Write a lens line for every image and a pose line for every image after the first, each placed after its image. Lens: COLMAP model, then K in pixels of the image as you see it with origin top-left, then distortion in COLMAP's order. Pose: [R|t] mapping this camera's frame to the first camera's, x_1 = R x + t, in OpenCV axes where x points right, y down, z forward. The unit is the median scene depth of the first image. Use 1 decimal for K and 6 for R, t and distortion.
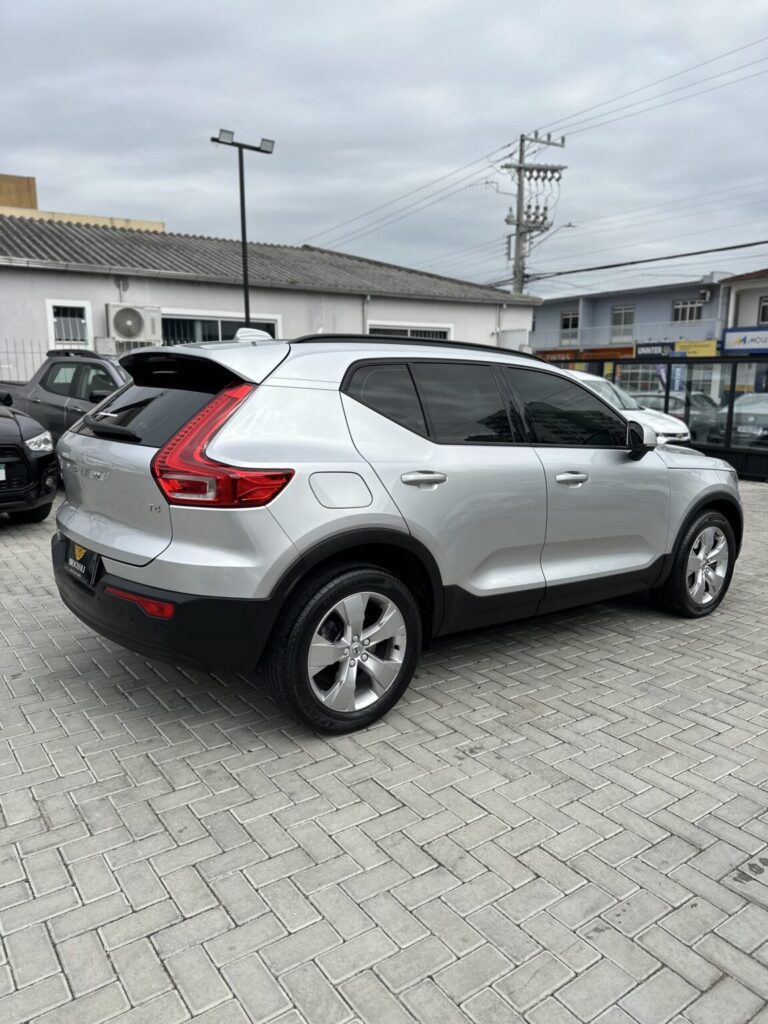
lens RADIAL K [[735.2, 0, 383.4], [0, 735.2, 513.0], [0, 0, 1]] dist [0.001849, 0.000254]
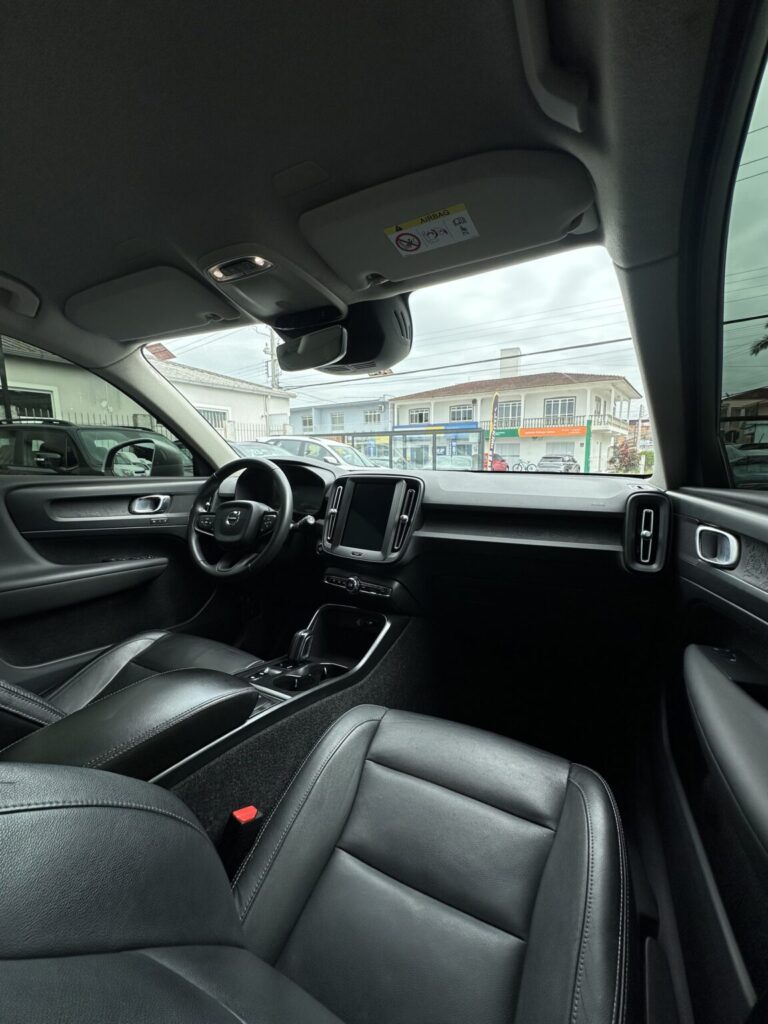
lens RADIAL K [[412.0, 0, 386.7], [0, 412.0, 510.6], [0, 0, 1]] dist [-0.000082, 0.000005]
pose [[0.905627, -0.068587, 0.418493, 0.012437], [0.090936, 0.995287, -0.033668, -0.012112], [-0.414211, 0.068547, 0.907596, 0.103908]]
